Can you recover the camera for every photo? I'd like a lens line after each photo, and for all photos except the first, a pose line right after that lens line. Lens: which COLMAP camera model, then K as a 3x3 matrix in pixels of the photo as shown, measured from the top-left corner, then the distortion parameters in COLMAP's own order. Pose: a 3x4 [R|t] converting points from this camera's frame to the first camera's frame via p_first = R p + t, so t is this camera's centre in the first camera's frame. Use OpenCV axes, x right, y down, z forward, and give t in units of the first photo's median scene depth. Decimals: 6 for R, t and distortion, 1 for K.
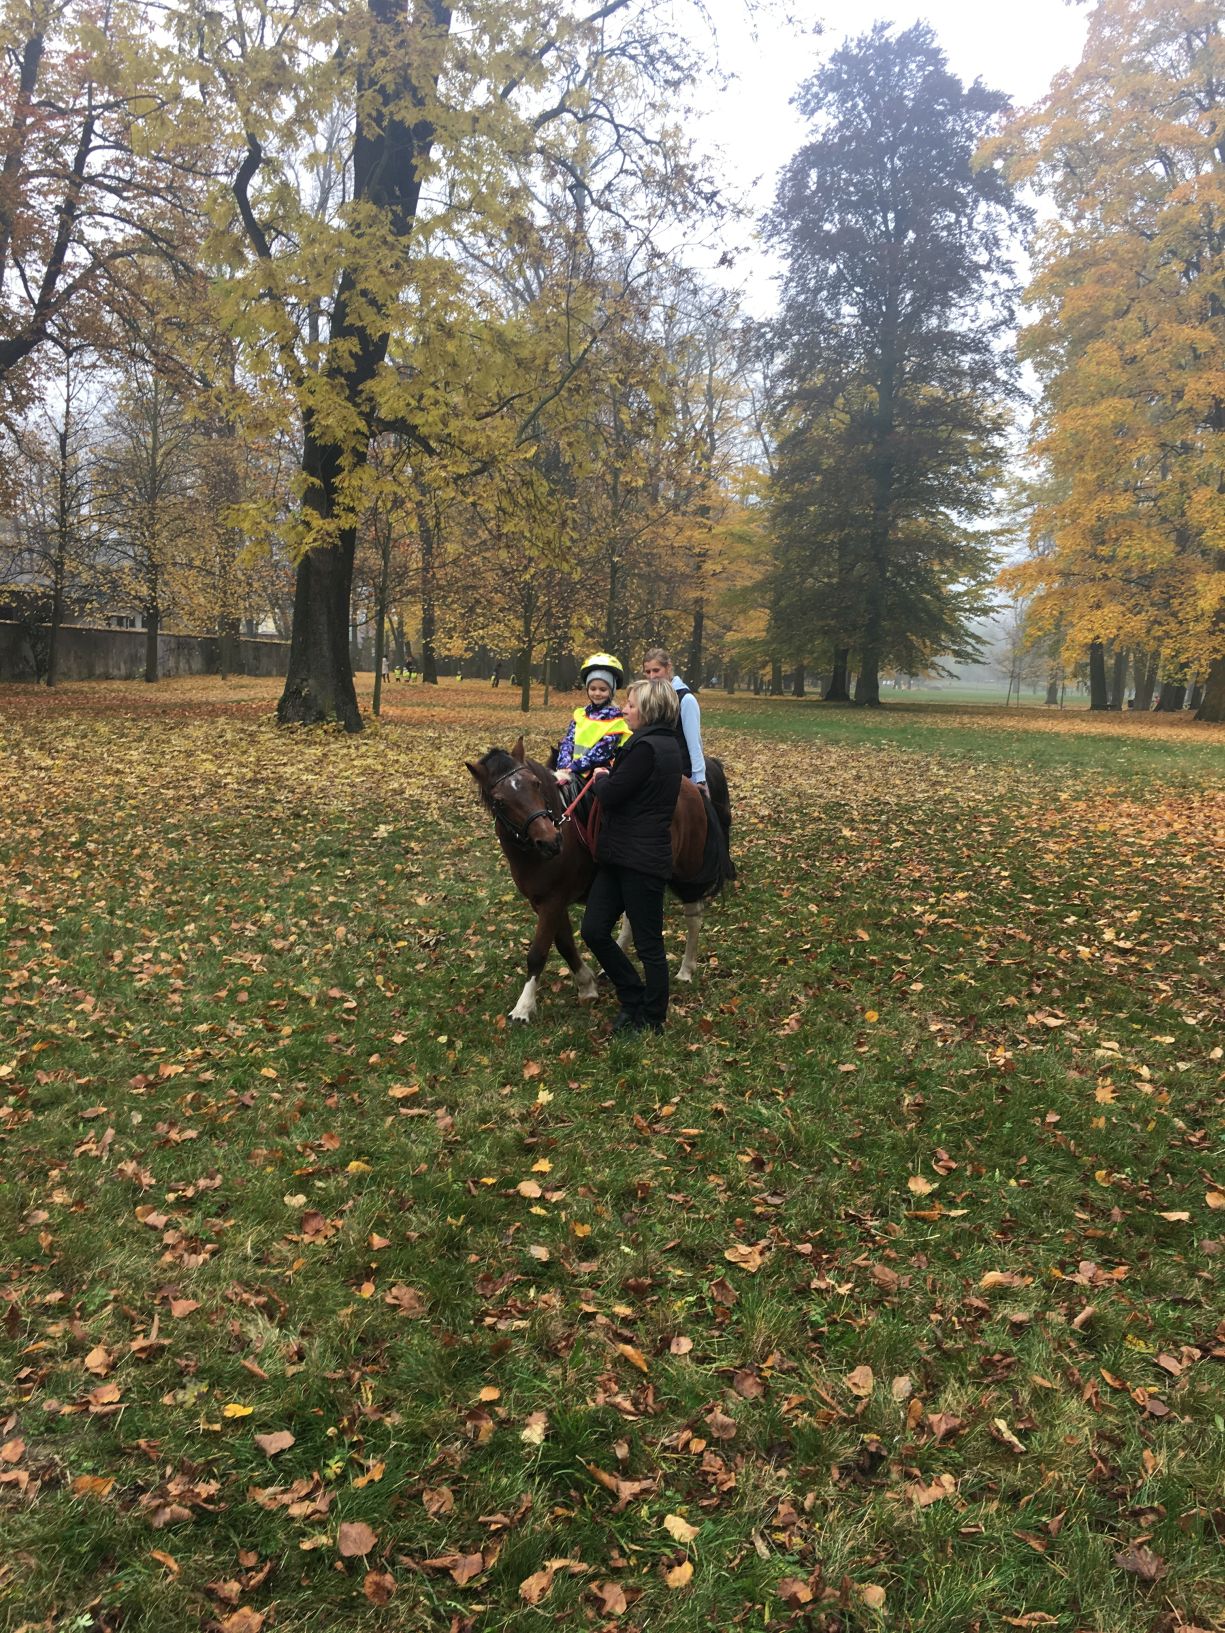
lens RADIAL K [[1392.4, 0, 621.2], [0, 1392.4, 825.5], [0, 0, 1]] dist [0.060828, -0.076315]
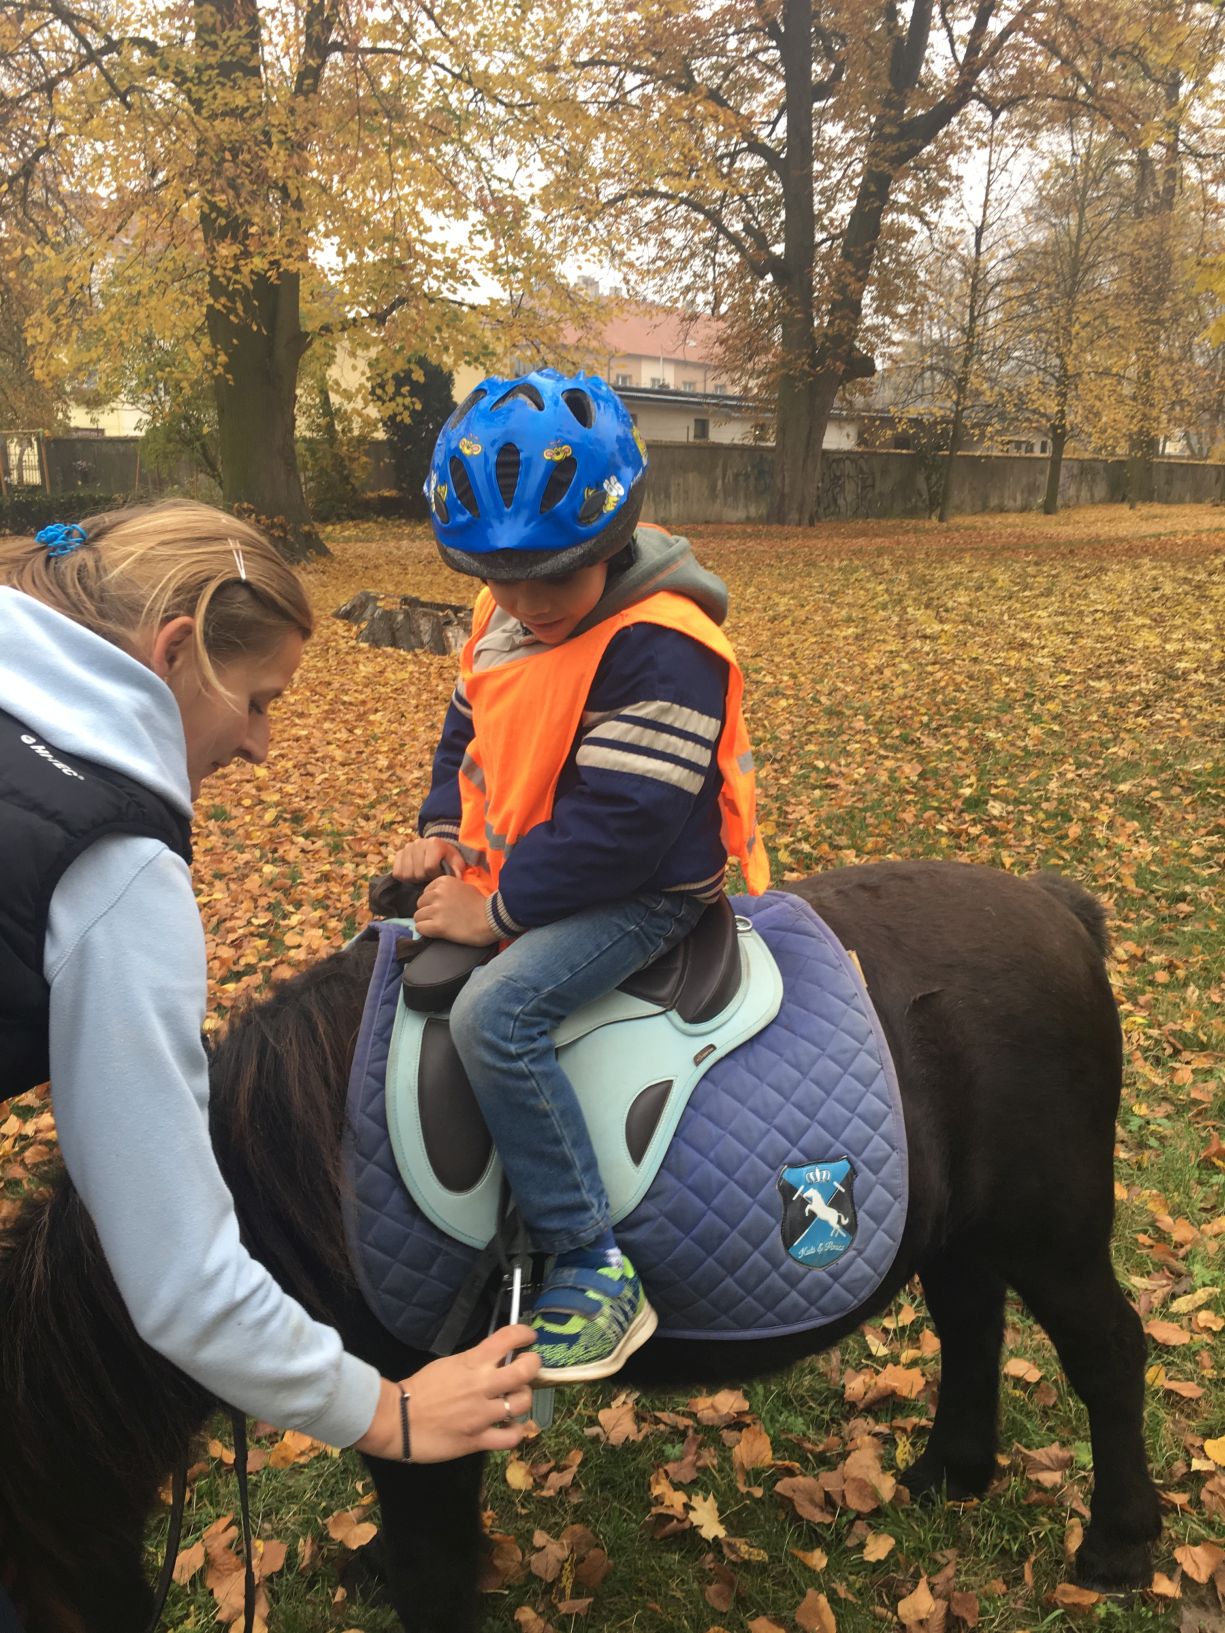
lens RADIAL K [[1443.9, 0, 605.4], [0, 1443.9, 822.0], [0, 0, 1]] dist [0.046339, -0.004903]
pose [[0.821243, 0.101609, -0.561458, -0.048243], [-0.040446, 0.991907, 0.120348, -0.013357], [0.569143, -0.076126, 0.818707, 0.115401]]
